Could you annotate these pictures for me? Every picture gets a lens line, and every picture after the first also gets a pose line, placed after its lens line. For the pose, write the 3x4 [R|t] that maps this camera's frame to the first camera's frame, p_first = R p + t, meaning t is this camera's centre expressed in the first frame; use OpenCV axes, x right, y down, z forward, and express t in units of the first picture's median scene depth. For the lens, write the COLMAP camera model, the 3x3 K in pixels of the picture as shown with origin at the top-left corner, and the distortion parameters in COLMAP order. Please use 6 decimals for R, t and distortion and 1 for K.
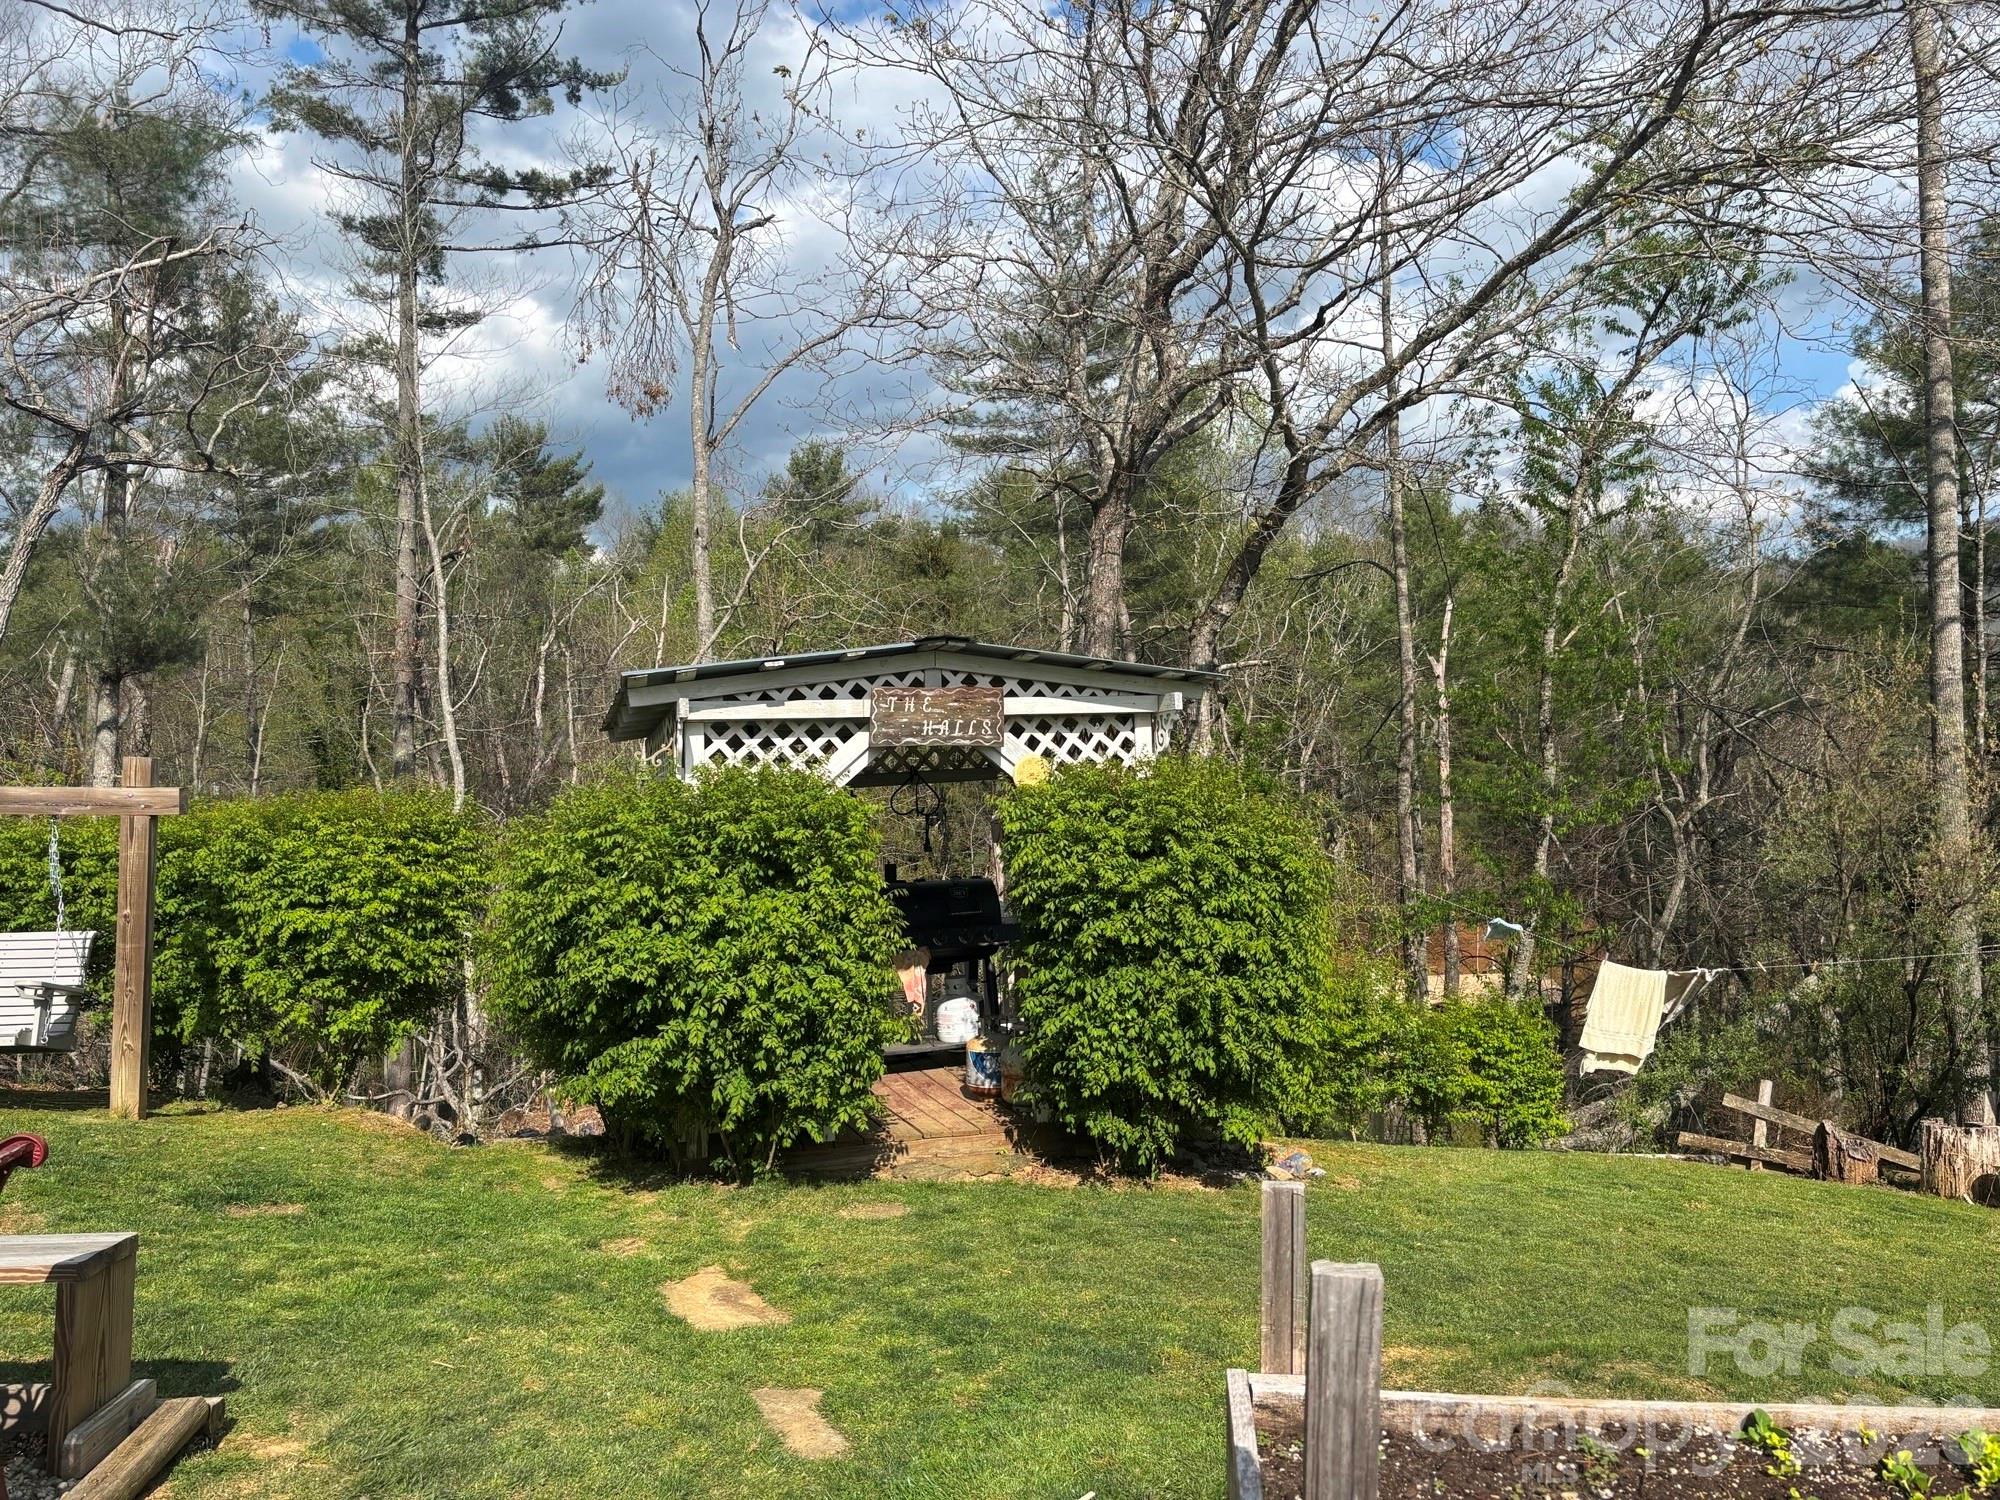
lens RADIAL K [[1508.1, 0, 1005.4], [0, 1508.1, 757.4], [0, 0, 1]] dist [0.005135, -0.006827]
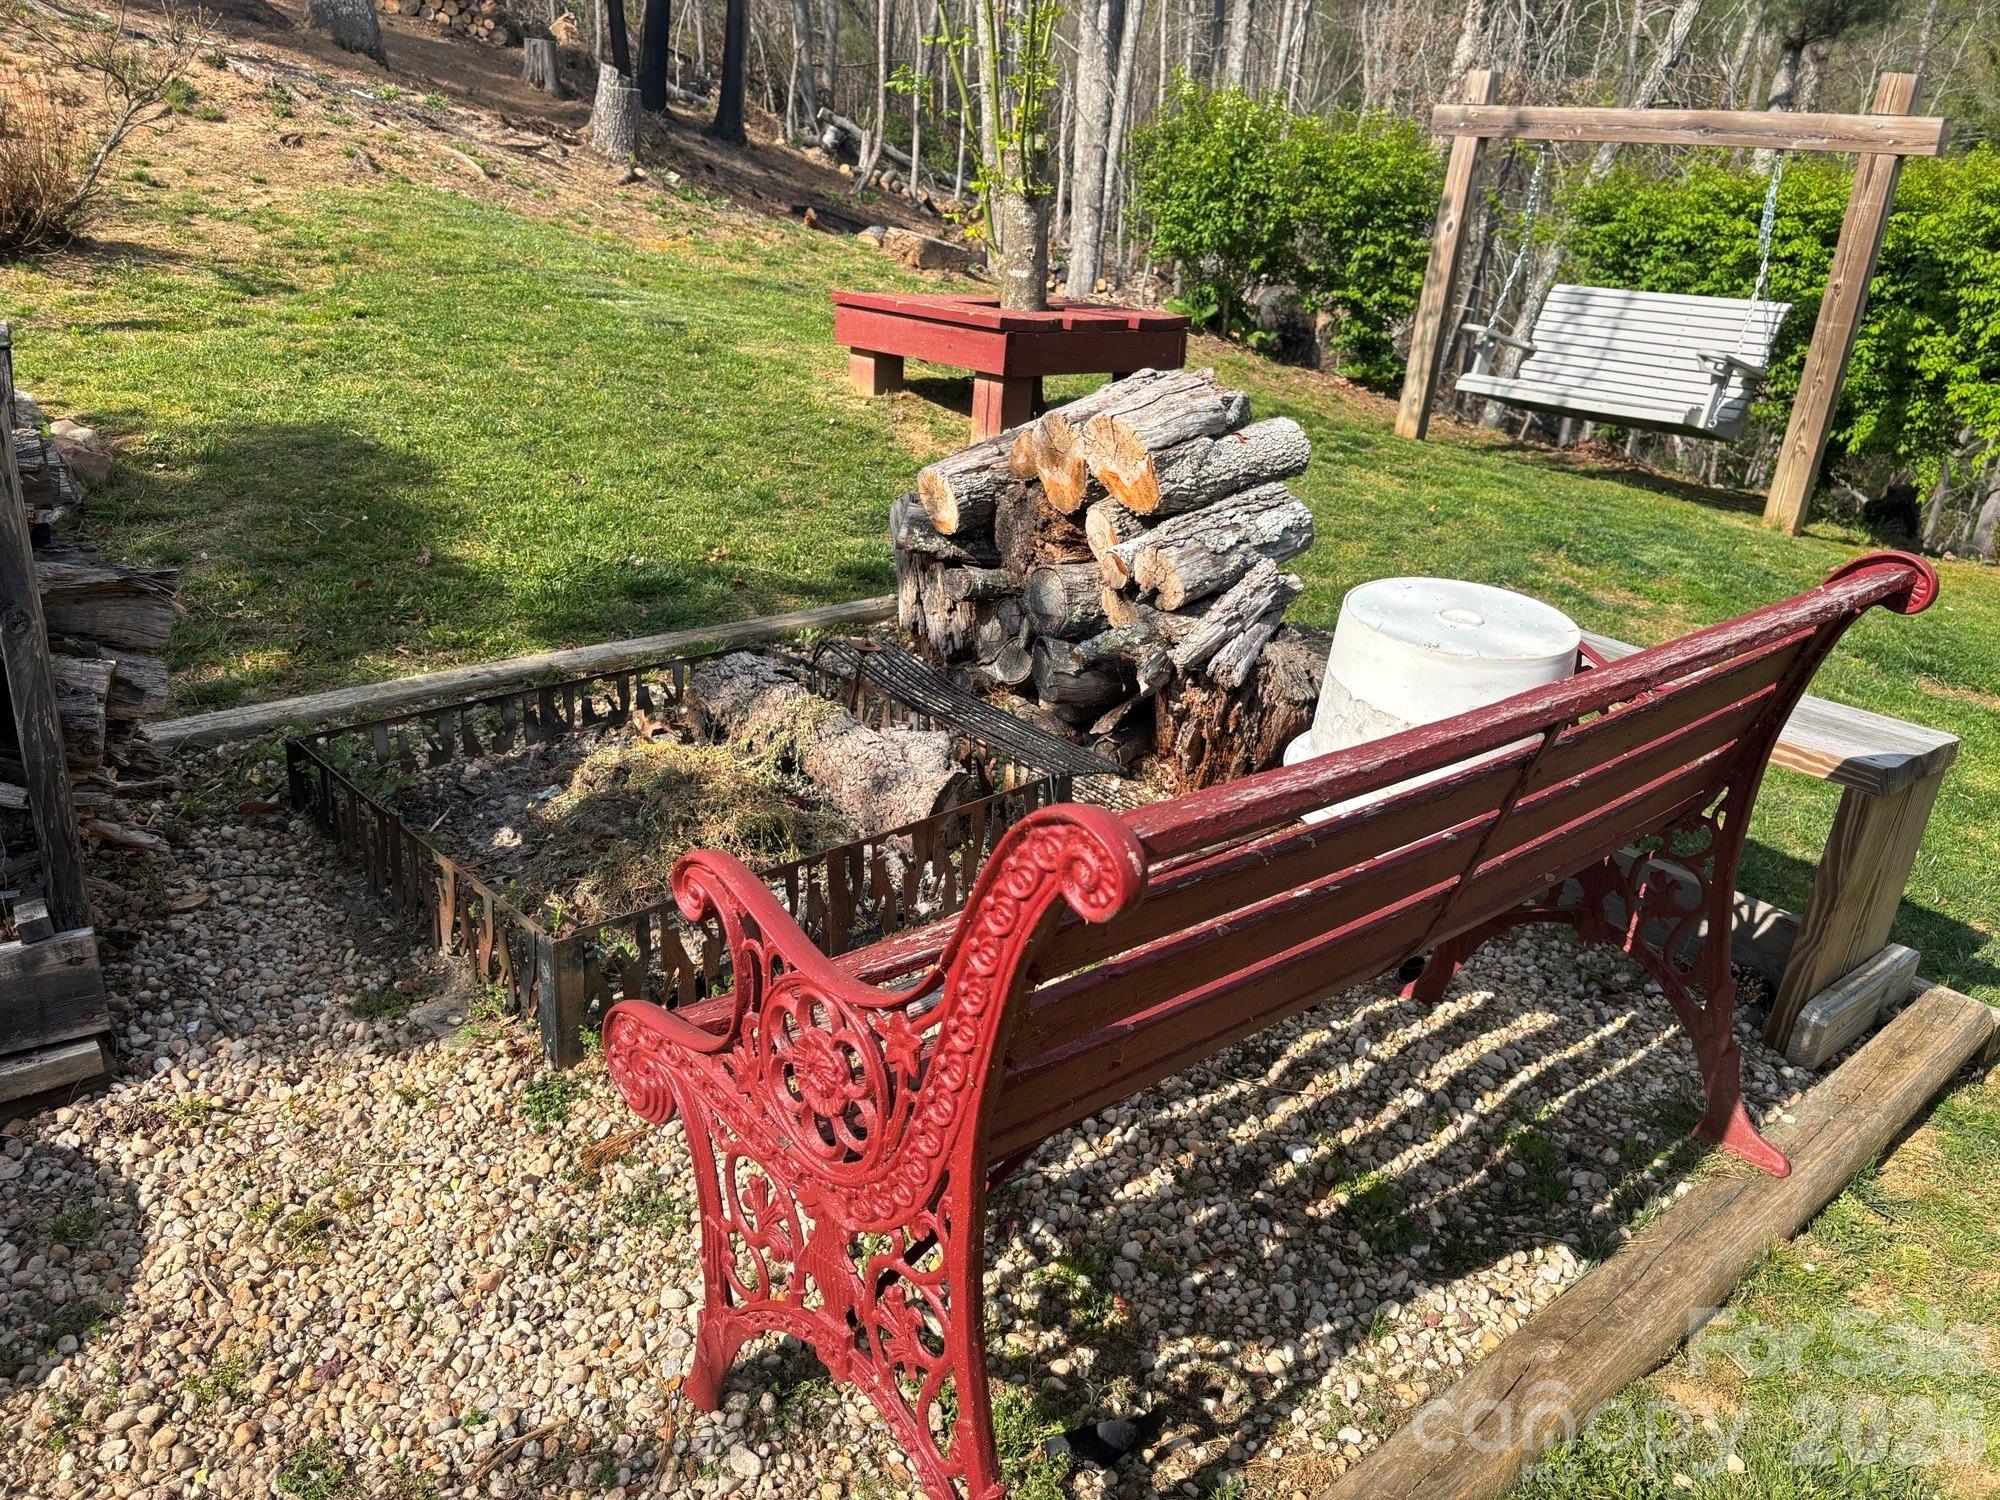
lens RADIAL K [[1508.1, 0, 1005.4], [0, 1508.1, 757.4], [0, 0, 1]] dist [0.005135, -0.006827]
pose [[0.569247, 0.332174, -0.752076, -0.140256], [-0.032503, 0.923126, 0.383121, 0.041648], [0.821524, -0.193646, 0.536283, 0.147065]]
